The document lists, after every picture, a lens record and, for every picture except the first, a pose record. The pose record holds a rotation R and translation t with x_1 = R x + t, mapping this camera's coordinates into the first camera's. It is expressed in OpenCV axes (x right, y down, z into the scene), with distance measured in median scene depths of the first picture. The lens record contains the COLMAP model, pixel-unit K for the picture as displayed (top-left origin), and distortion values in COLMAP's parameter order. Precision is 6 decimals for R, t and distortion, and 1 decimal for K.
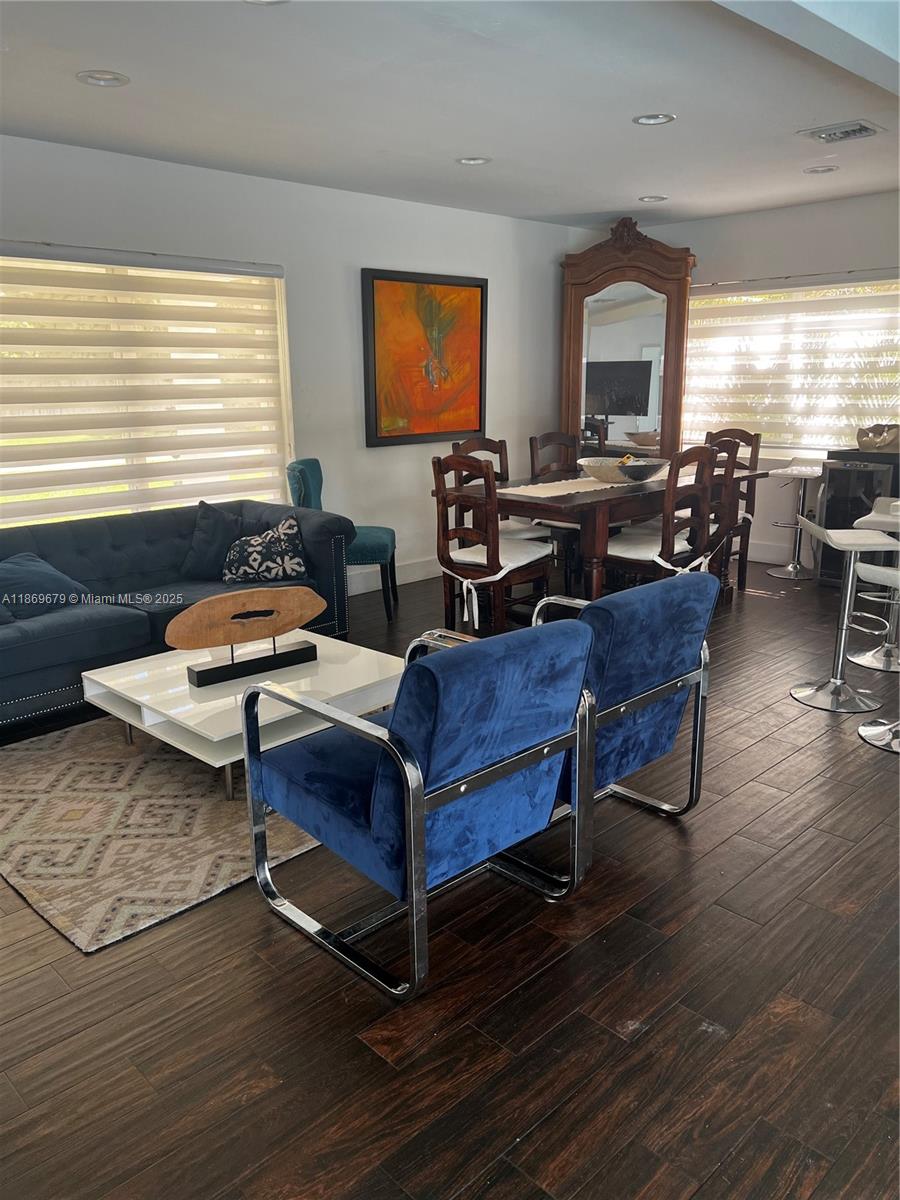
lens RADIAL K [[900.1, 0, 450.6], [0, 900.1, 601.3], [0, 0, 1]] dist [0.044160, -0.053285]
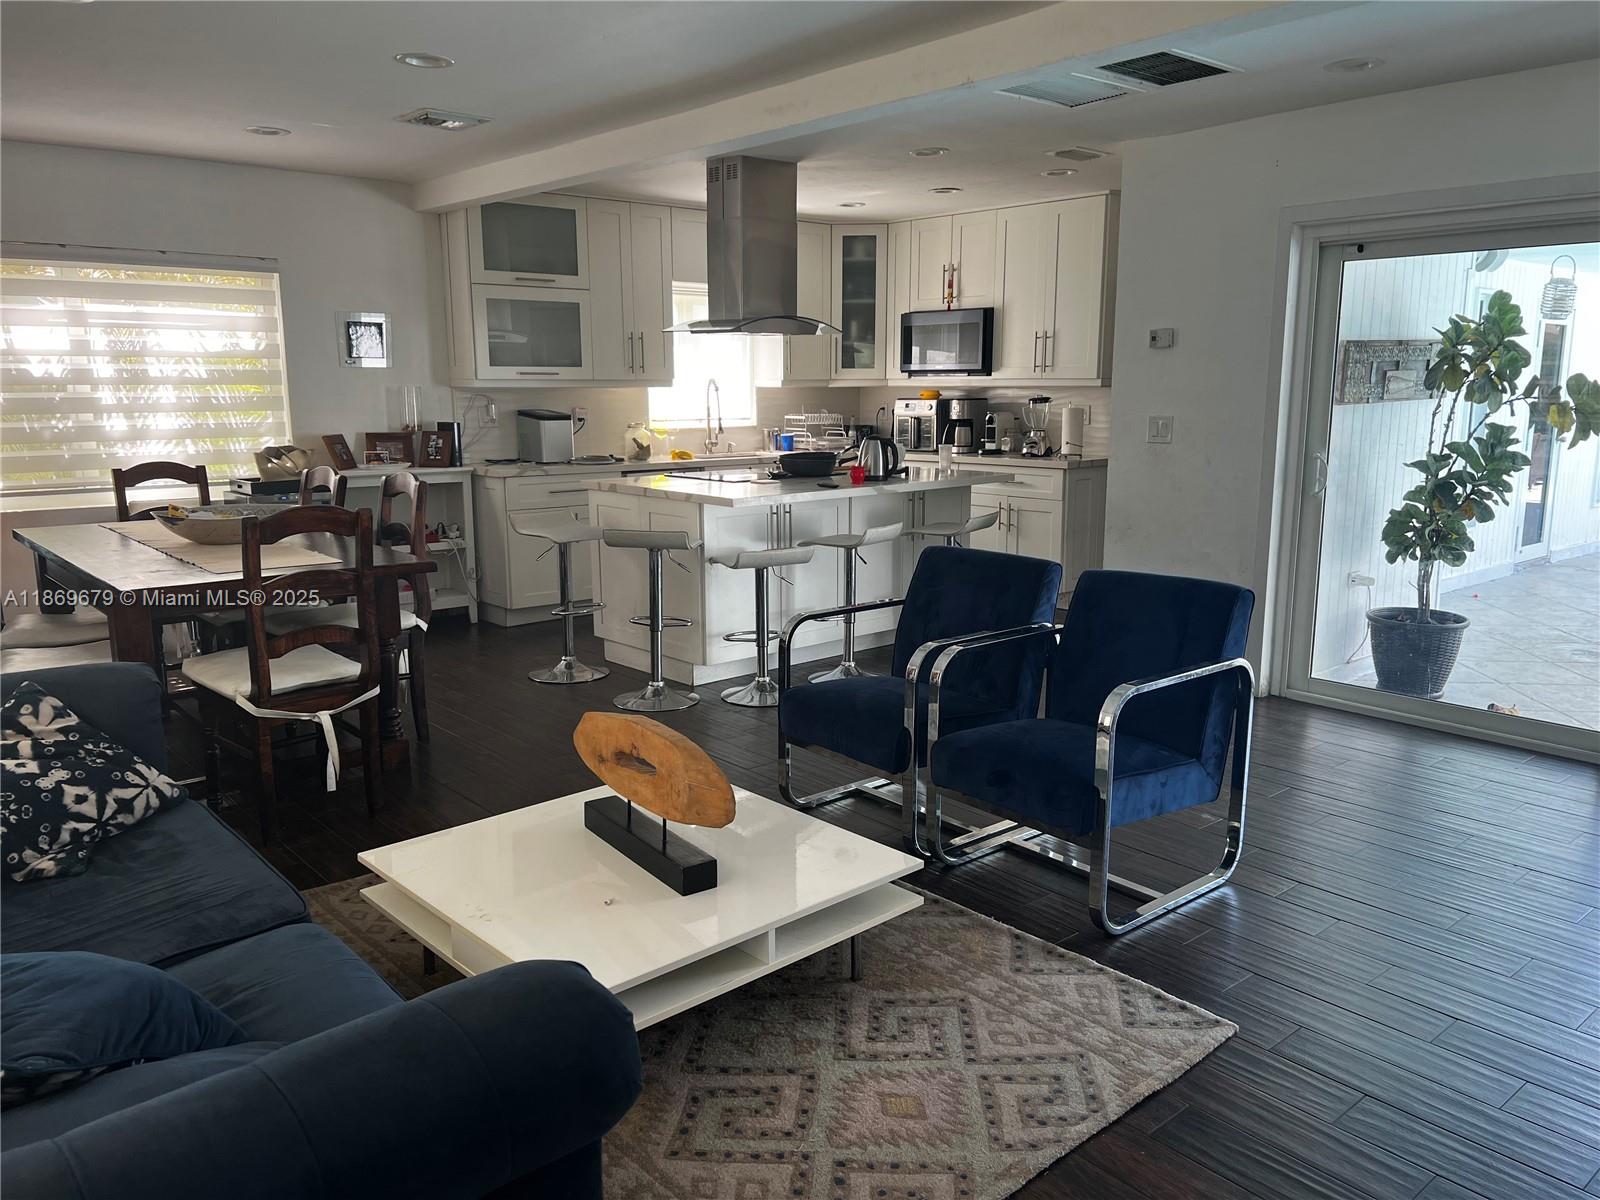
lens RADIAL K [[1200.1, 0, 801.5], [0, 1200.1, 599.8], [0, 0, 1]] dist [0.044160, -0.053285]
pose [[0.059037, -0.166651, 0.984247, -0.740224], [0.243429, 0.958606, 0.147708, -0.137077], [-0.968120, 0.230874, 0.097161, 0.593981]]
